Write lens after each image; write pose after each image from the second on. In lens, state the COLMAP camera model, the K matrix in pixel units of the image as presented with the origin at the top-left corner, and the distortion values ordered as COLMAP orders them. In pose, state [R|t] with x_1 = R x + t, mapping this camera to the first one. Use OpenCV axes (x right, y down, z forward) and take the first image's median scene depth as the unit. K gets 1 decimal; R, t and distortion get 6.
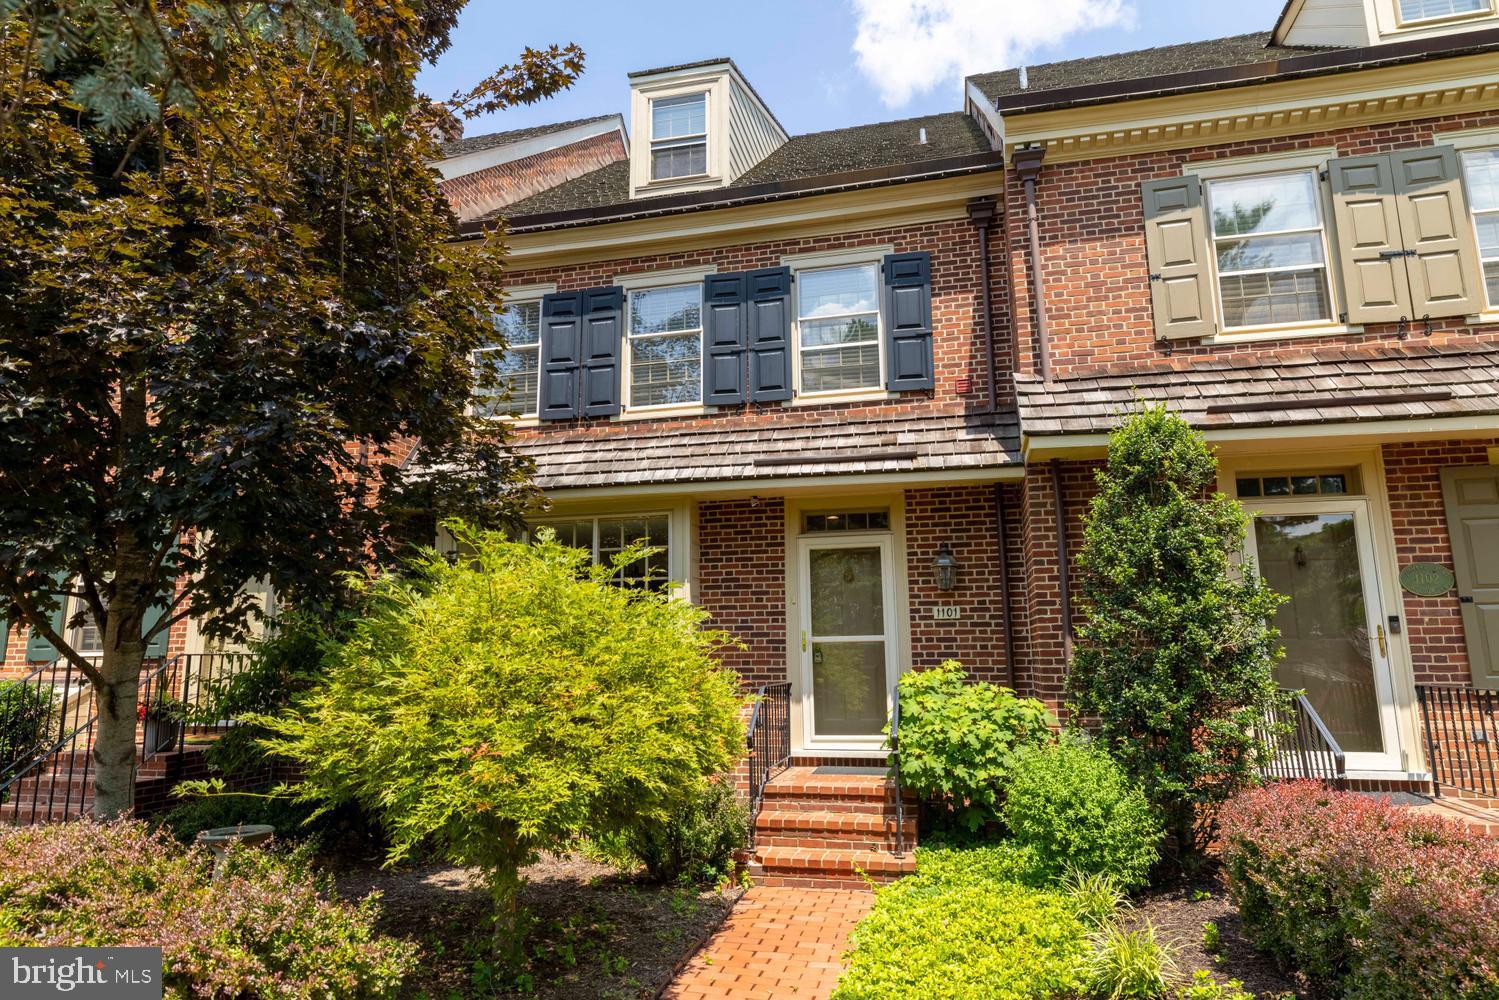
lens RADIAL K [[896.6, 0, 749.7], [0, 896.6, 482.2], [0, 0, 1]] dist [0.002044, 0.001750]
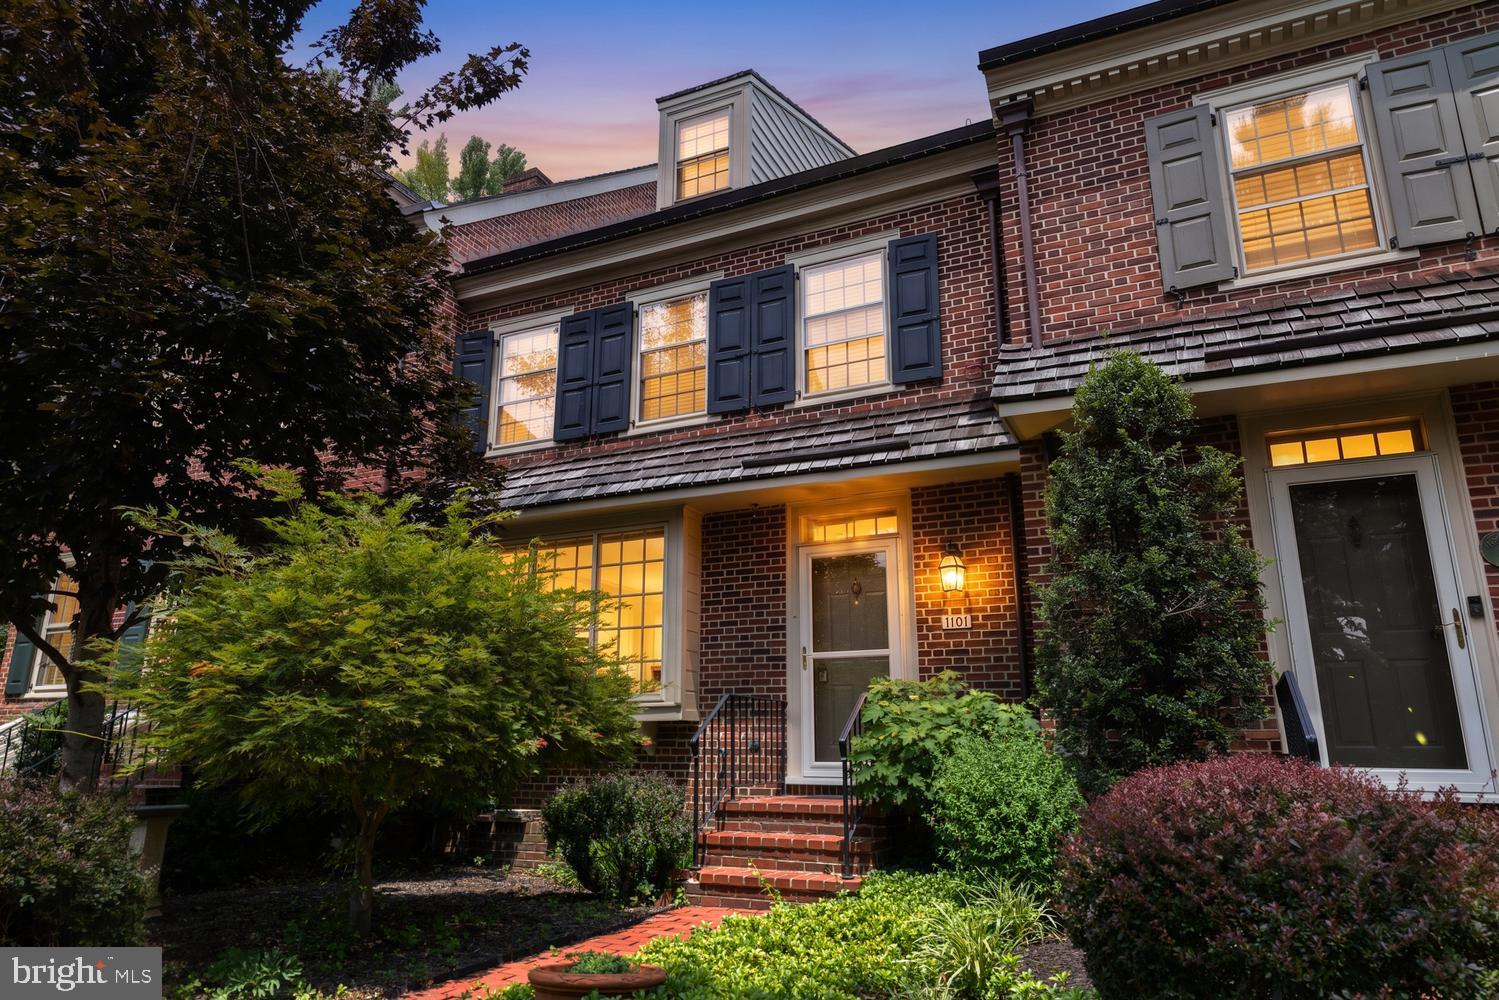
lens RADIAL K [[948.8, 0, 754.0], [0, 948.8, 489.1], [0, 0, 1]] dist [0.002079, 0.001195]
pose [[0.978029, -0.043669, -0.203843, 0.219396], [0.027160, 0.996171, -0.083099, 0.087154], [0.206692, 0.075737, 0.975470, 0.034310]]
